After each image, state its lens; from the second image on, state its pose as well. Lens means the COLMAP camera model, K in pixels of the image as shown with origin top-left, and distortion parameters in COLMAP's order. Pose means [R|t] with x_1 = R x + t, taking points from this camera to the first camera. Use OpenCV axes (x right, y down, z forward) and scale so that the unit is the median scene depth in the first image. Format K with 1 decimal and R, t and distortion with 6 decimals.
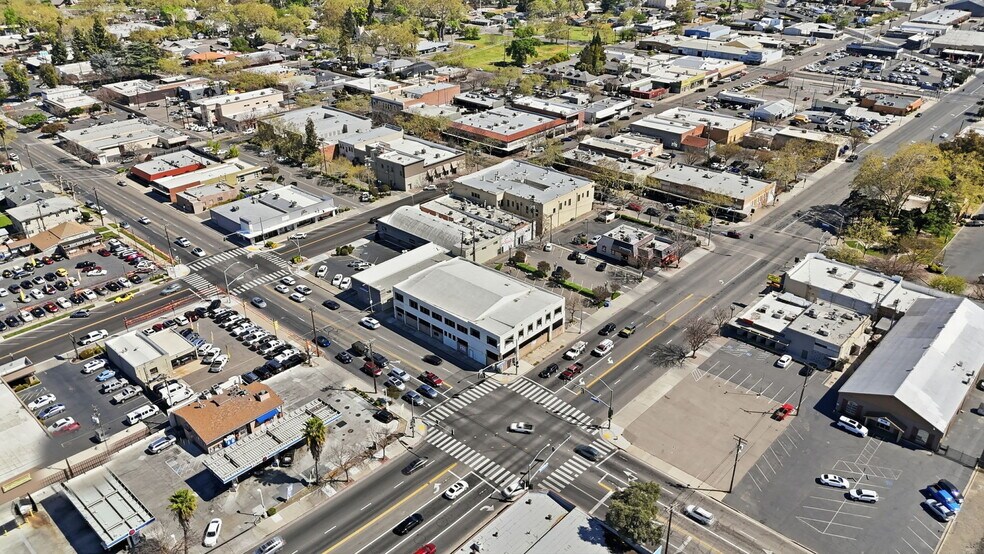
lens RADIAL K [[723.6, 0, 492.0], [0, 723.6, 277.0], [0, 0, 1]] dist [0.087748, -0.105427]
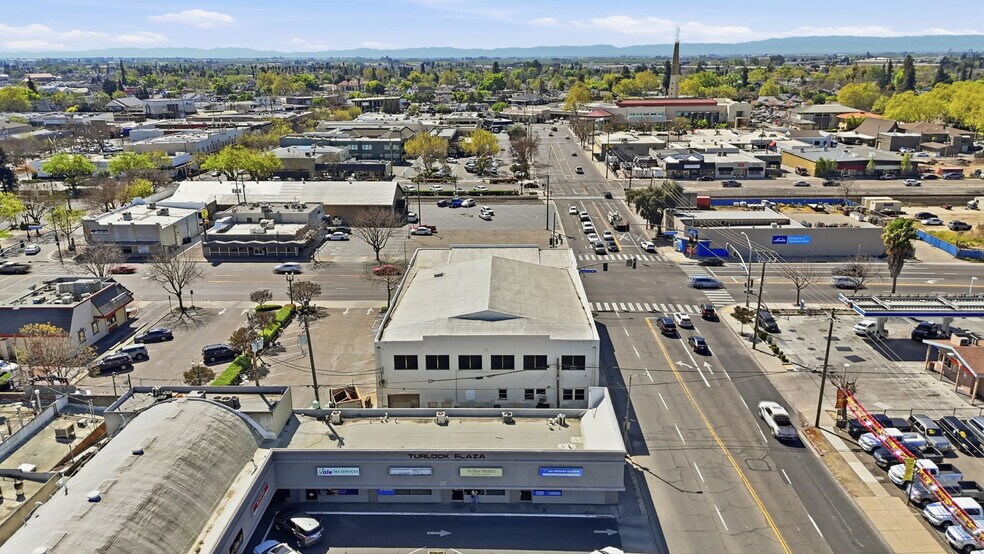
lens RADIAL K [[723.6, 0, 492.0], [0, 723.6, 277.0], [0, 0, 1]] dist [0.087748, -0.105427]
pose [[-0.659545, -0.207501, 0.722457, -0.321600], [0.357950, 0.758459, 0.544620, -0.217480], [-0.660963, 0.617805, -0.425963, 0.984973]]
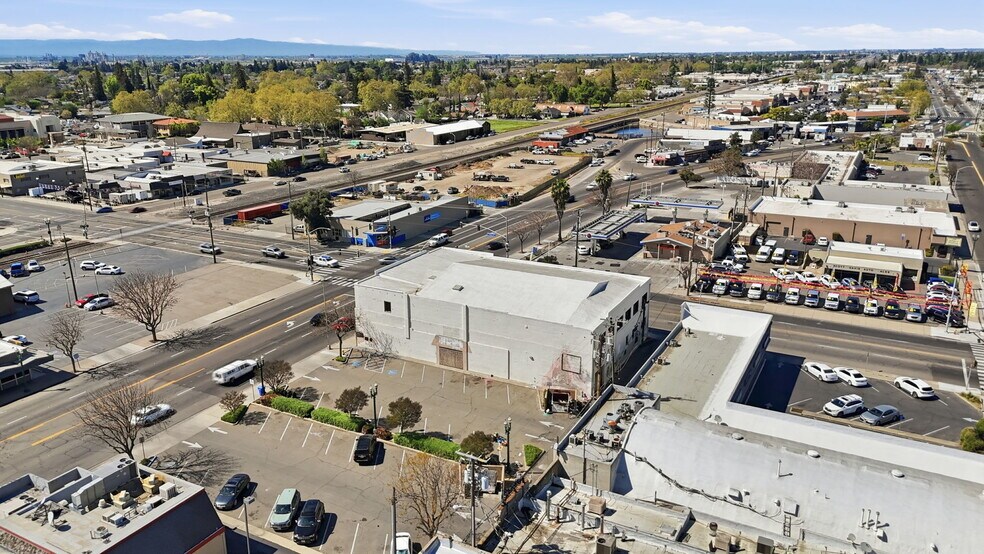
lens RADIAL K [[723.6, 0, 492.0], [0, 723.6, 277.0], [0, 0, 1]] dist [0.087748, -0.105427]
pose [[-0.969402, 0.084073, -0.230631, 0.101771], [-0.102231, 0.715901, 0.690677, -0.314862], [0.223176, 0.693121, -0.685401, 1.132472]]
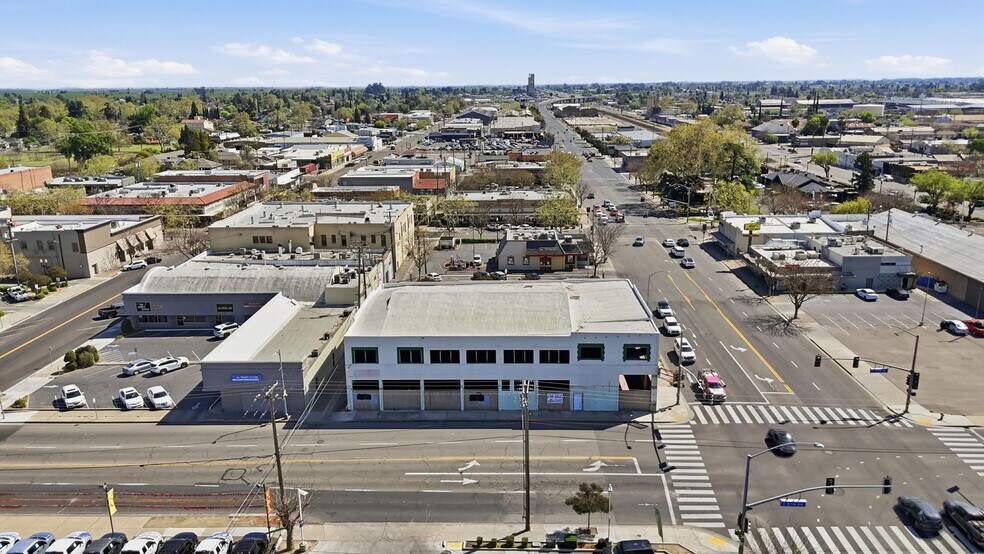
lens RADIAL K [[723.6, 0, 492.0], [0, 723.6, 277.0], [0, 0, 1]] dist [0.087748, -0.105427]
pose [[0.758822, -0.170128, 0.628686, -0.289959], [0.308069, 0.944226, -0.116324, 0.049525], [-0.573831, 0.281948, 0.768910, 0.474707]]
